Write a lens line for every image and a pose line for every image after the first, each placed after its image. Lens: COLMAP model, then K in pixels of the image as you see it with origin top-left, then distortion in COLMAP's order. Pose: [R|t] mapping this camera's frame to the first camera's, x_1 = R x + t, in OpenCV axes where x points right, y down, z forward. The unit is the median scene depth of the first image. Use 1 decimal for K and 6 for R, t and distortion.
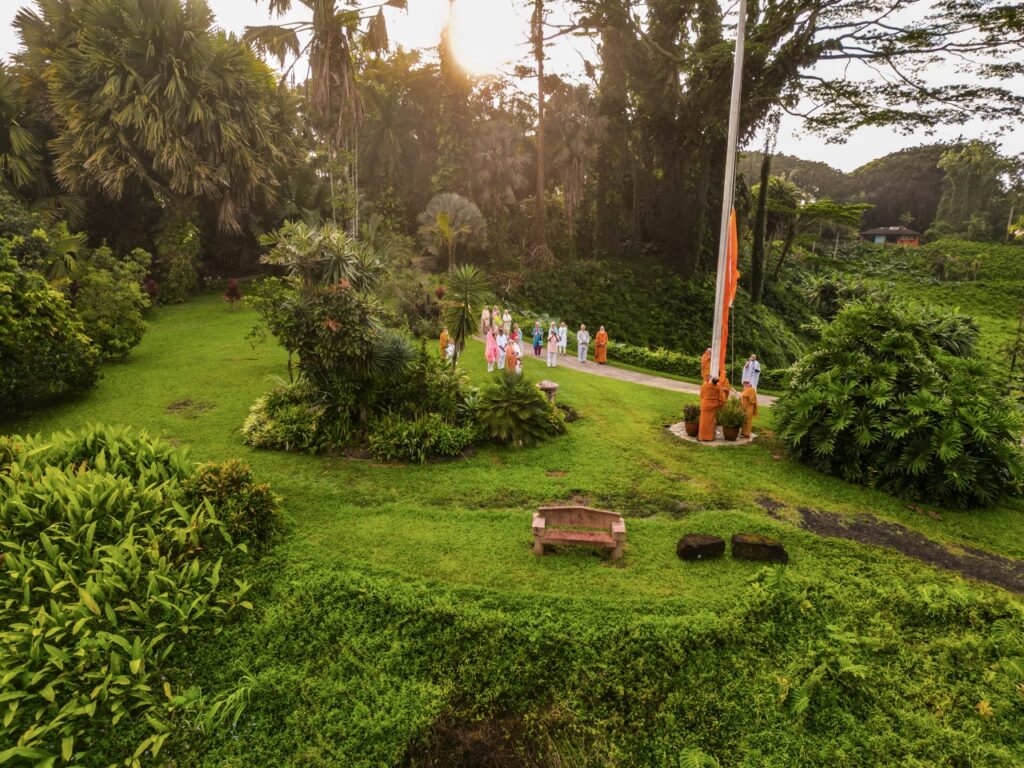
lens RADIAL K [[716.6, 0, 512.2], [0, 716.6, 385.3], [0, 0, 1]] dist [0.047107, -0.033582]
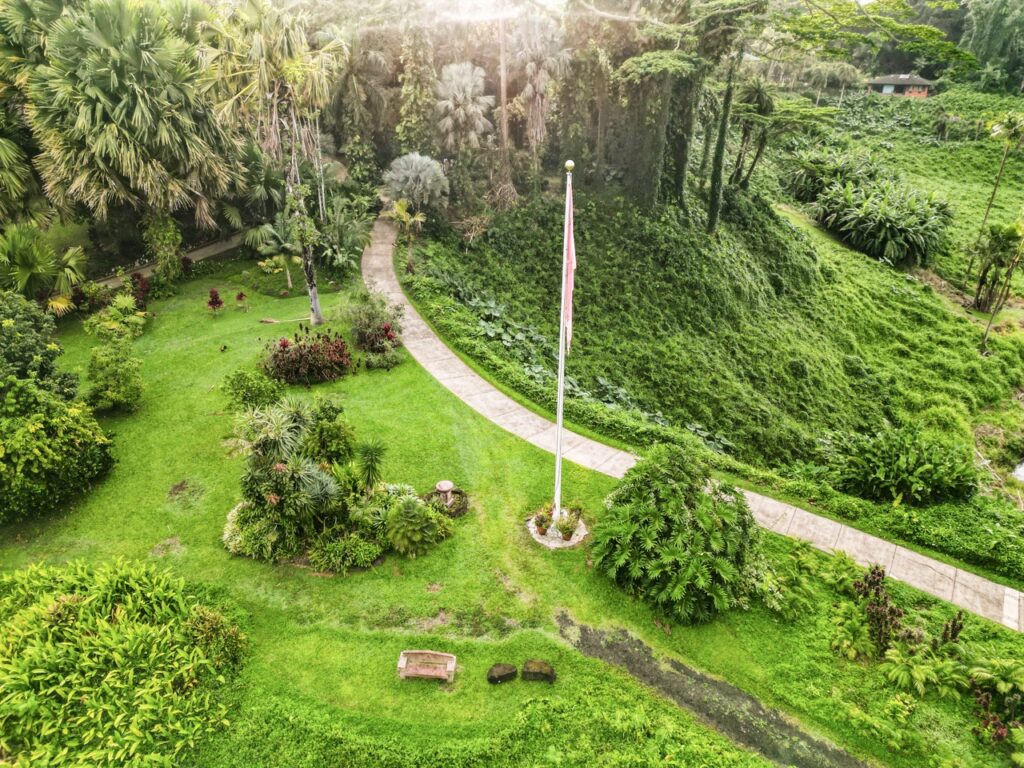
lens RADIAL K [[716.6, 0, 513.2], [0, 716.6, 383.8], [0, 0, 1]] dist [0.047107, -0.033582]
pose [[0.999877, -0.003582, -0.015286, 0.109825], [0.007251, 0.968932, 0.247222, -0.285496], [0.013926, -0.247302, 0.968838, -0.148330]]
